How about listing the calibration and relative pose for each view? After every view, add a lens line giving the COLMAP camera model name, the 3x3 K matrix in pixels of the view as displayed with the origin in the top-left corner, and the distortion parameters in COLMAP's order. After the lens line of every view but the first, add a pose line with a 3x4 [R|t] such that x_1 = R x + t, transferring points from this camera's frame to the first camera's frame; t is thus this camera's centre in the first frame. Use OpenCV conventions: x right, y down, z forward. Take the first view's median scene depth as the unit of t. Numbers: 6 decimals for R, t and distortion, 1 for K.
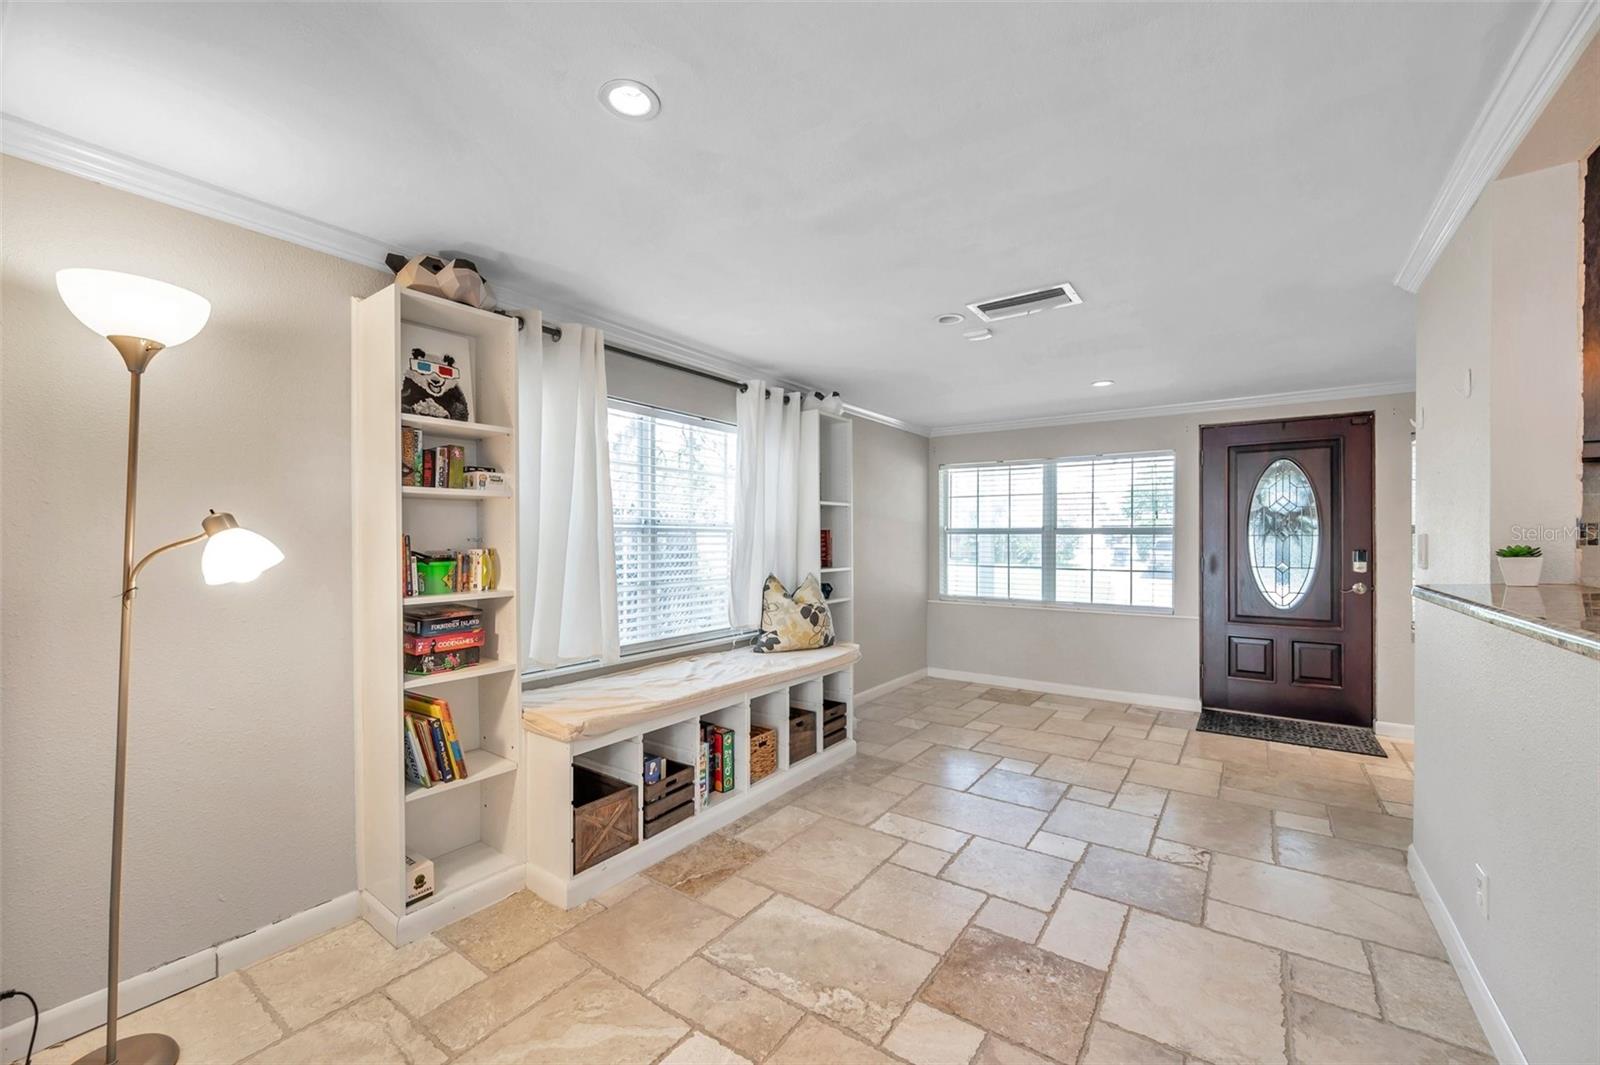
lens RADIAL K [[632.5, 0, 794.8], [0, 632.5, 536.6], [0, 0, 1]] dist [-0.001598, -0.000041]
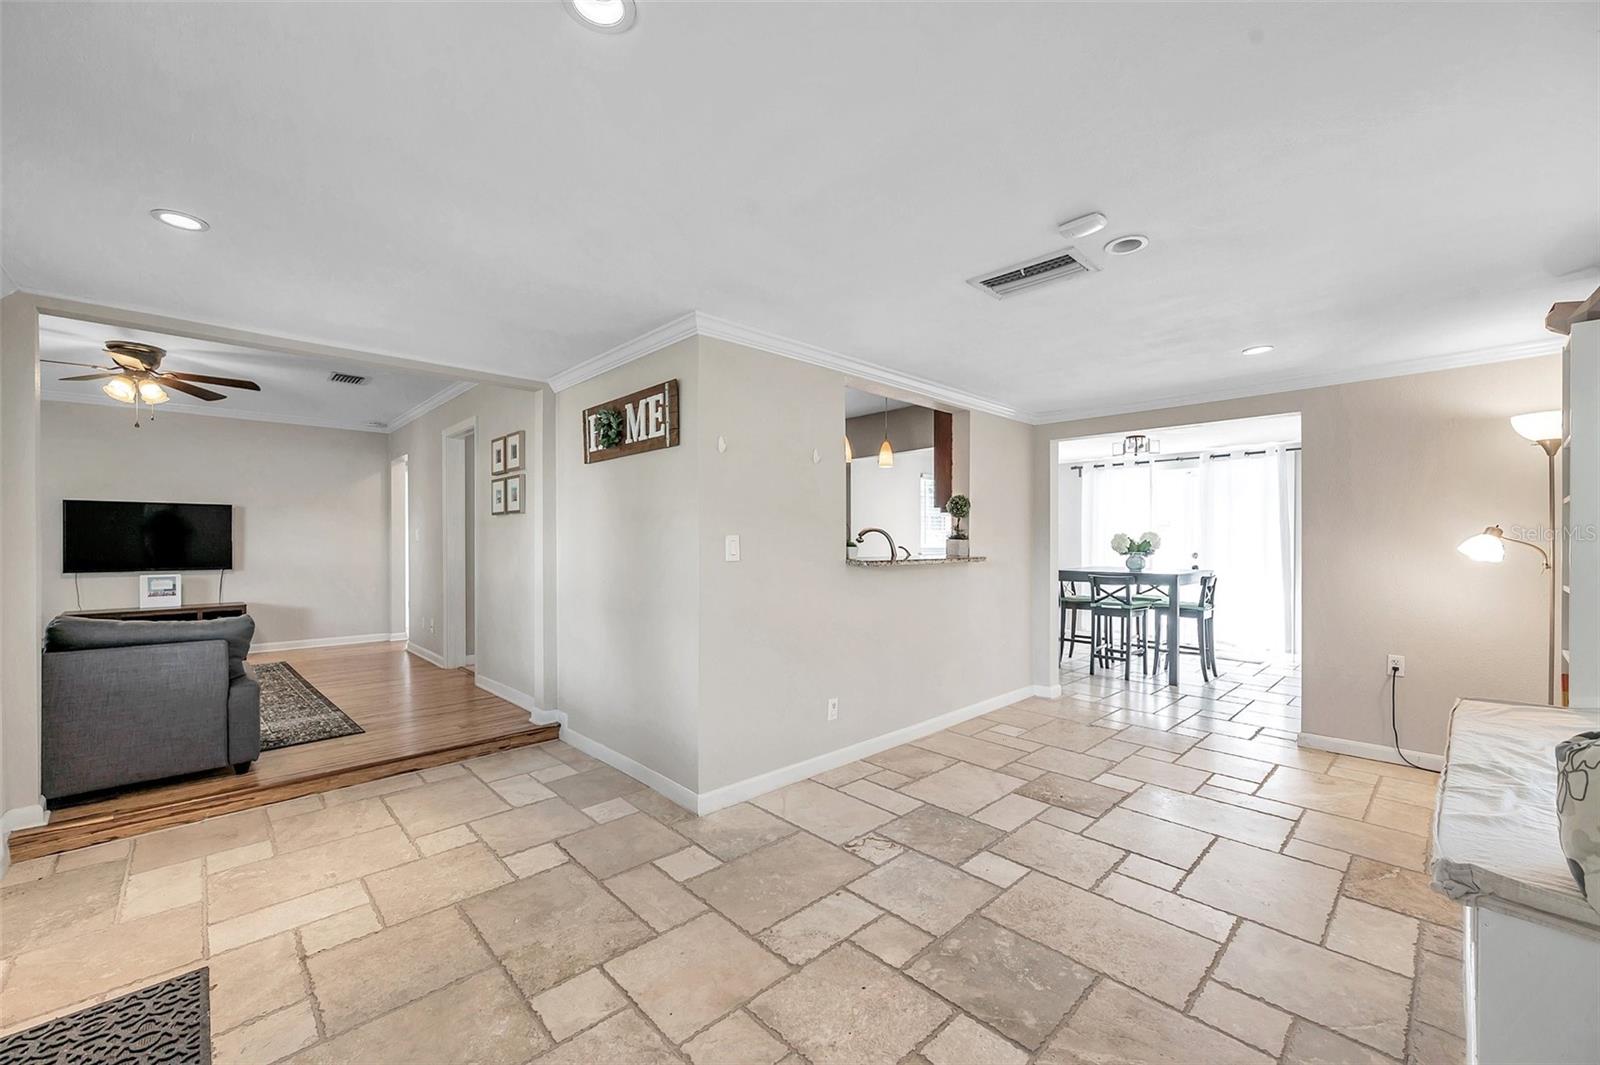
lens RADIAL K [[632.5, 0, 805.0], [0, 632.5, 531.6], [0, 0, 1]] dist [-0.001598, -0.000041]
pose [[-0.984670, 0.002445, 0.174410, 0.391250], [-0.000811, 0.999827, -0.018593, 0.009511], [-0.174425, -0.018449, -0.984498, 1.462695]]
